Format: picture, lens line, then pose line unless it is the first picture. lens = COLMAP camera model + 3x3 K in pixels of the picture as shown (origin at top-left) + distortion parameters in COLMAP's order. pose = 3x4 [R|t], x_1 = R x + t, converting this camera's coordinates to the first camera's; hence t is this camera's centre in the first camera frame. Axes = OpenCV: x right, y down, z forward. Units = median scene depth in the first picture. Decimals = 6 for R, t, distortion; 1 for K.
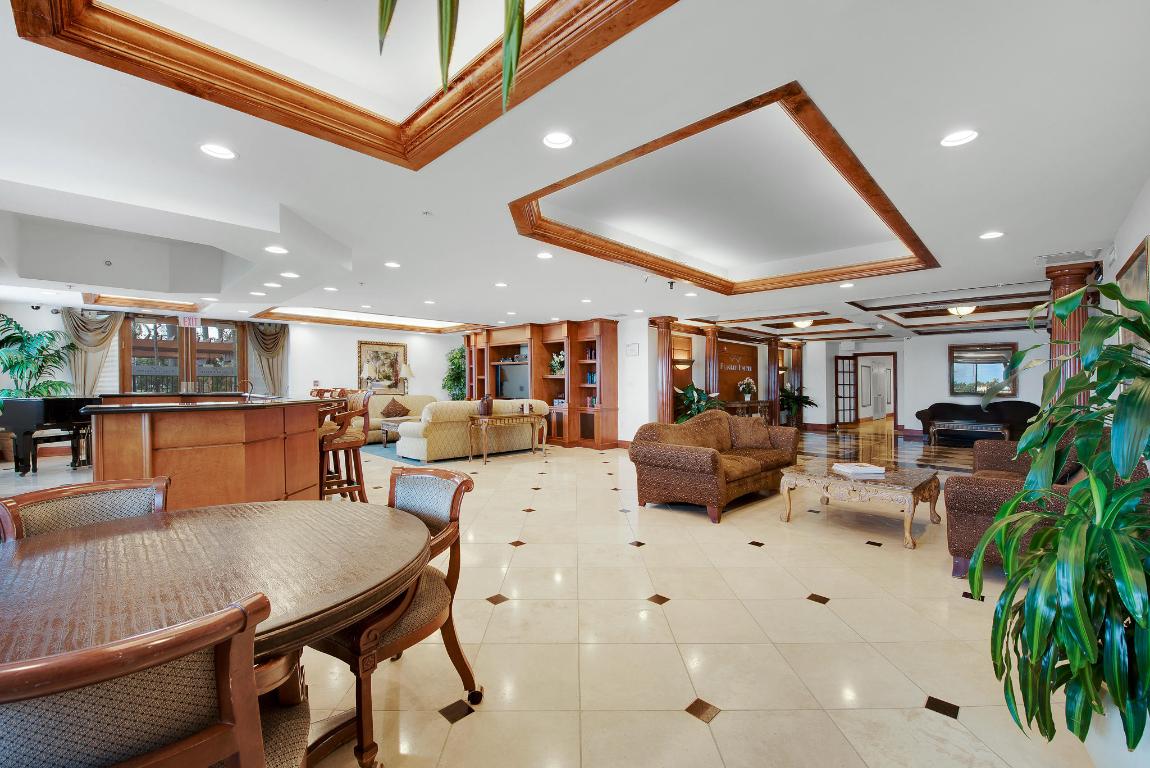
lens RADIAL K [[476.6, 0, 579.8], [0, 476.6, 388.7], [0, 0, 1]] dist [-0.003054, -0.000316]
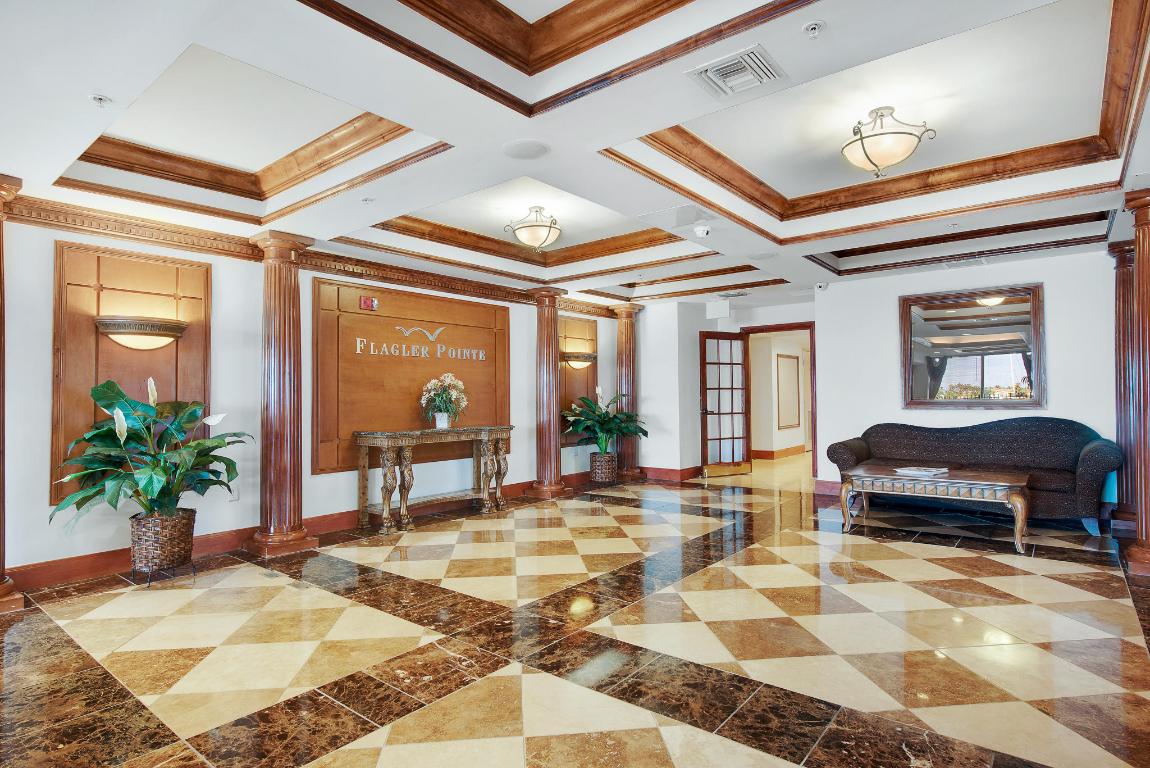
lens RADIAL K [[606.7, 0, 574.7], [0, 606.7, 387.5], [0, 0, 1]] dist [0.006852, 0.000388]
pose [[0.995888, -0.009250, 0.090115, 0.335081], [0.010427, 0.999866, -0.012596, -0.003160], [-0.089987, 0.013484, 0.995852, 0.363475]]
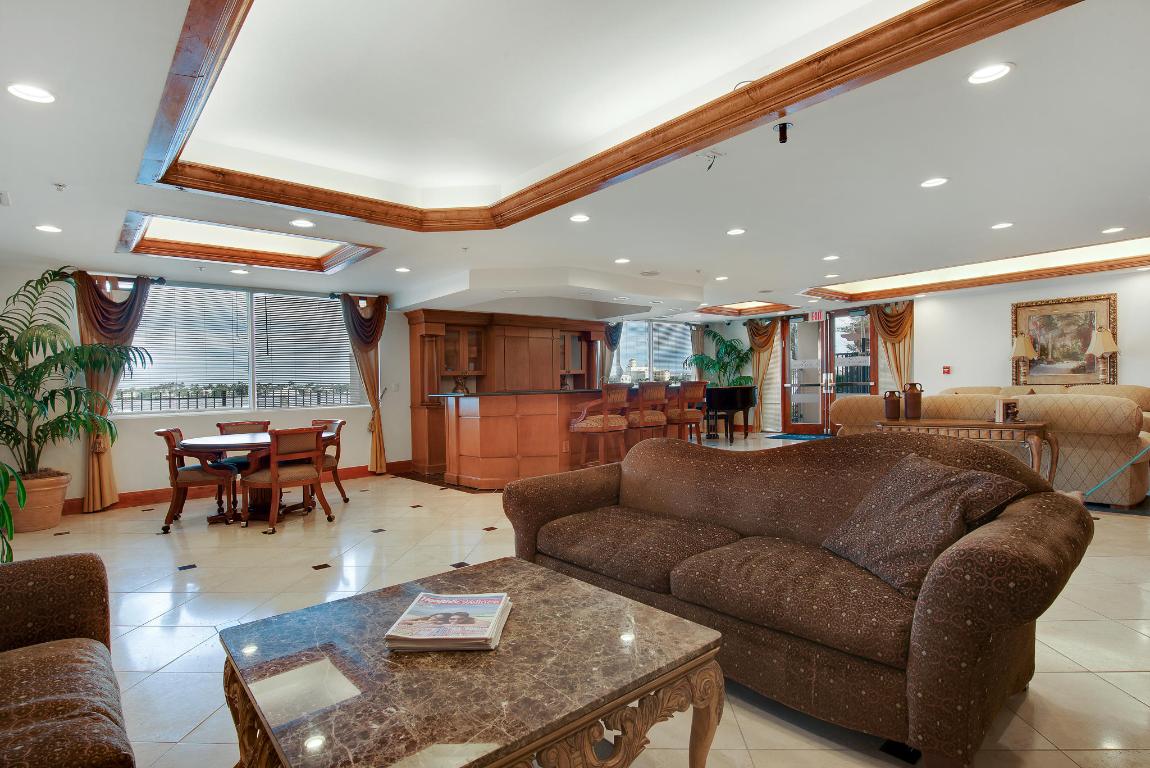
lens RADIAL K [[579.6, 0, 578.3], [0, 579.6, 386.0], [0, 0, 1]] dist [0.000069, 0.000127]
pose [[-0.085774, 0.000040, -0.996315, 1.691005], [0.016927, 0.999856, -0.001417, 0.021677], [0.996171, -0.016986, -0.085762, 1.960700]]
